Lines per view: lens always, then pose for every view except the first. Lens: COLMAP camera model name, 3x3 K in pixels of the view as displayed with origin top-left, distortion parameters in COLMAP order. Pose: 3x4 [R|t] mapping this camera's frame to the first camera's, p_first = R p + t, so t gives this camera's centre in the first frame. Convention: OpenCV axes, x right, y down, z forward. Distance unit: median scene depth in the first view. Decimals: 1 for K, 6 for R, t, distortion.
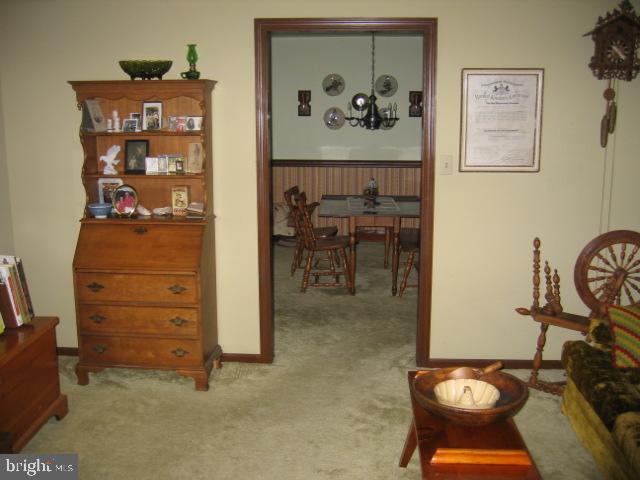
lens RADIAL K [[668.9, 0, 321.3], [0, 668.9, 239.5], [0, 0, 1]] dist [-0.113311, 0.000000]
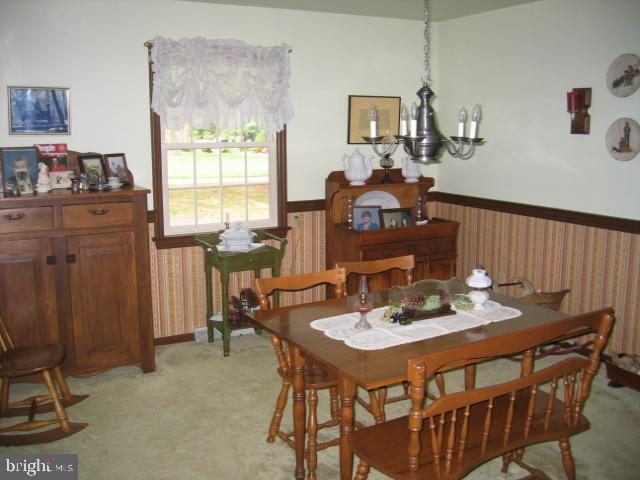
lens RADIAL K [[668.9, 0, 318.4], [0, 668.9, 240.6], [0, 0, 1]] dist [-0.113311, 0.000000]
pose [[0.566608, 0.127515, -0.814061, 0.313519], [-0.143294, 0.988148, 0.055048, -0.096969], [0.811432, 0.085459, 0.578165, 0.519961]]
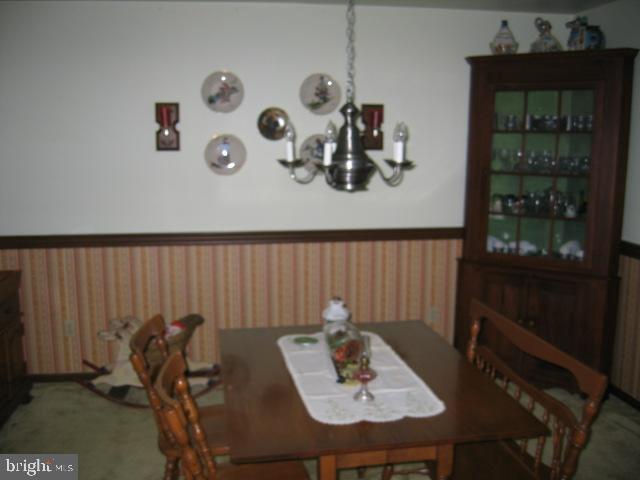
lens RADIAL K [[668.9, 0, 317.4], [0, 668.9, 240.5], [0, 0, 1]] dist [-0.113311, 0.000000]
pose [[0.979969, -0.033167, 0.196370, -0.015229], [0.040054, 0.998710, -0.031205, -0.094904], [-0.195081, 0.038445, 0.980033, 0.471976]]
